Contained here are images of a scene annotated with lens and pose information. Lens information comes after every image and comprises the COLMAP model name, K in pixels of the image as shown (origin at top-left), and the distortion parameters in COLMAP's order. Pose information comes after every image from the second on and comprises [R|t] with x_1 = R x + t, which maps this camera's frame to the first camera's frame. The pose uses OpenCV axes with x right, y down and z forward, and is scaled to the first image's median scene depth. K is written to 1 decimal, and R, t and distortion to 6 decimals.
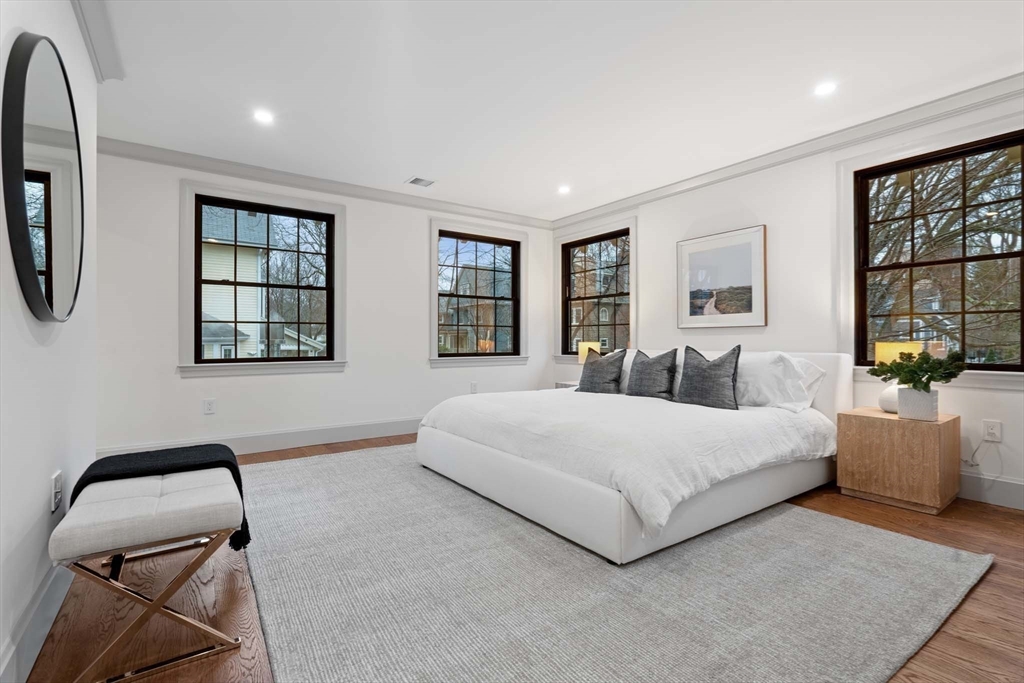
lens RADIAL K [[468.8, 0, 511.7], [0, 468.8, 338.1], [0, 0, 1]] dist [-0.000521, 0.000814]
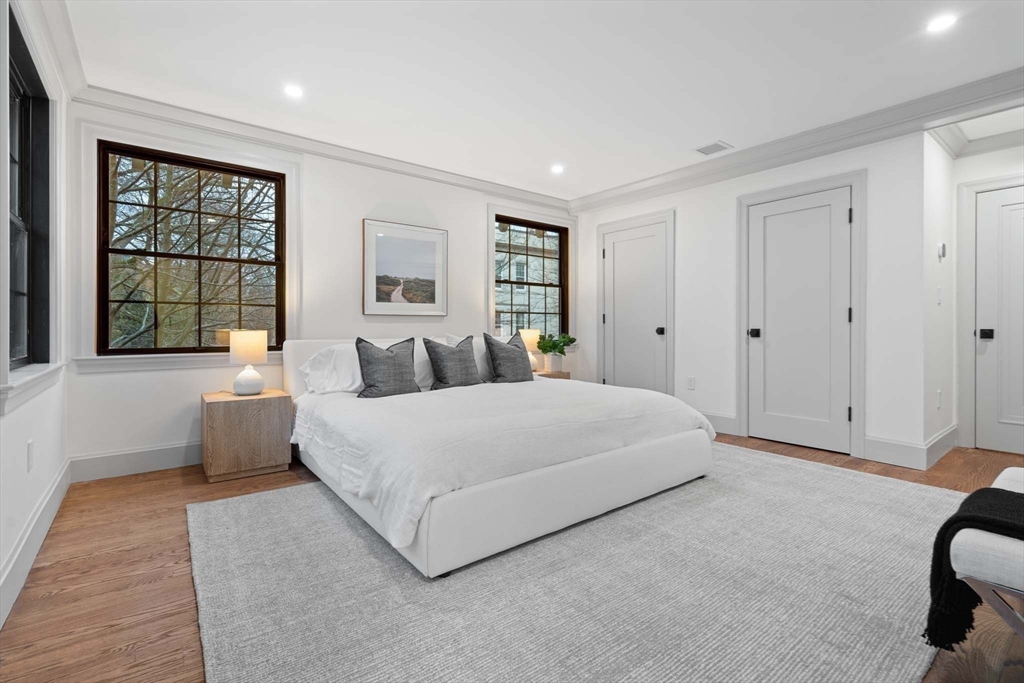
lens RADIAL K [[468.8, 0, 509.4], [0, 468.8, 328.2], [0, 0, 1]] dist [-0.000521, 0.000814]
pose [[-0.055708, 0.001329, 0.998446, -0.594231], [-0.004125, 0.999990, -0.001562, 0.006002], [-0.998439, -0.004206, -0.055702, 0.815584]]
